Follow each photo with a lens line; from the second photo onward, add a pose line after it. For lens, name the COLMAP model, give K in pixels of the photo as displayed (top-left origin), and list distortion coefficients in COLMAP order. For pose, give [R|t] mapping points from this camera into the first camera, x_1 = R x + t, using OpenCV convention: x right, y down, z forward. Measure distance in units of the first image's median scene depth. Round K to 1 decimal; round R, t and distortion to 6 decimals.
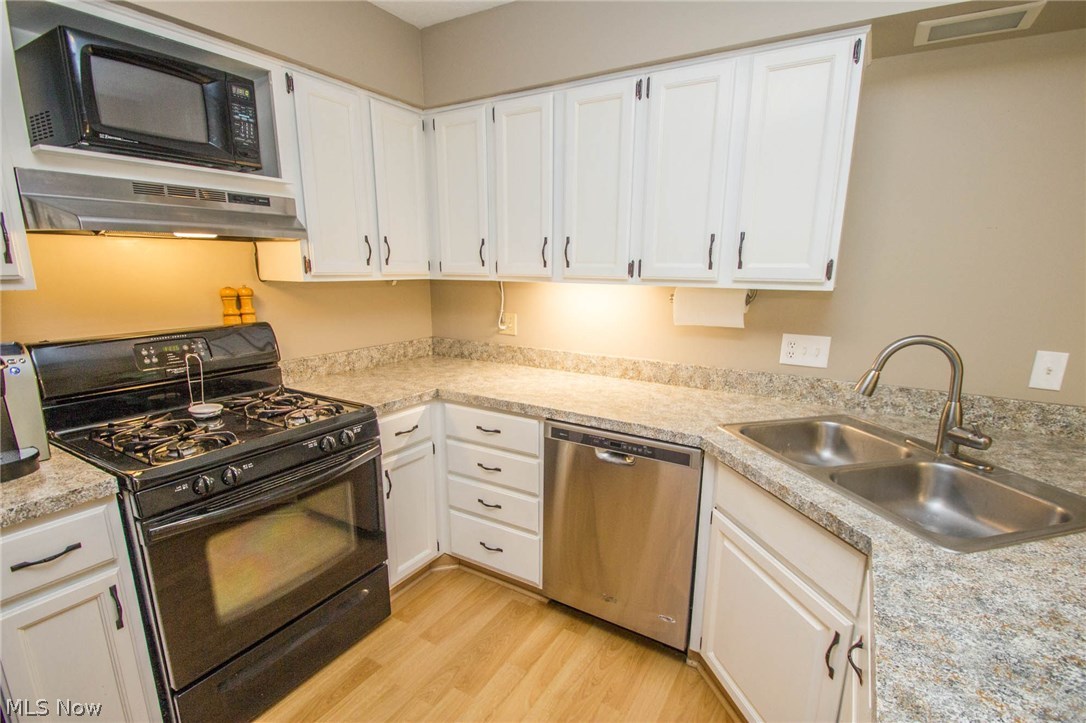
lens RADIAL K [[504.5, 0, 549.0], [0, 504.5, 379.2], [0, 0, 1]] dist [0.007486, -0.012298]
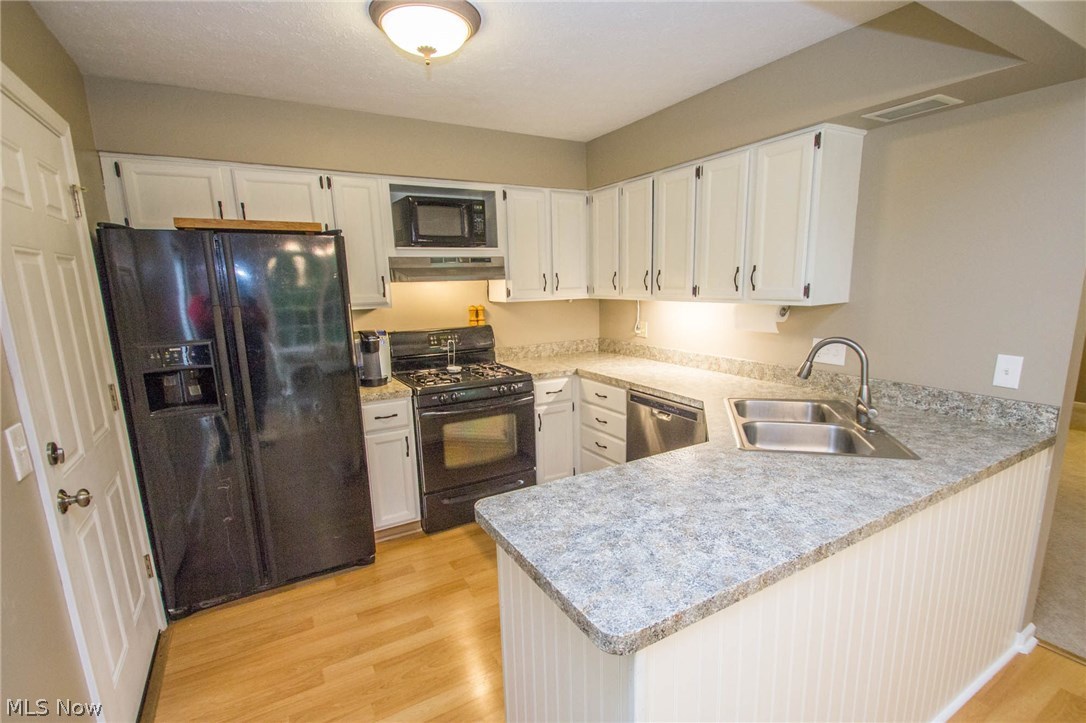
lens RADIAL K [[504.5, 0, 544.6], [0, 504.5, 371.5], [0, 0, 1]] dist [0.007486, -0.012298]
pose [[0.870110, 0.056672, -0.489588, 0.540881], [-0.075028, 0.997020, -0.017932, 0.074697], [0.487113, 0.052336, 0.871769, -0.490882]]
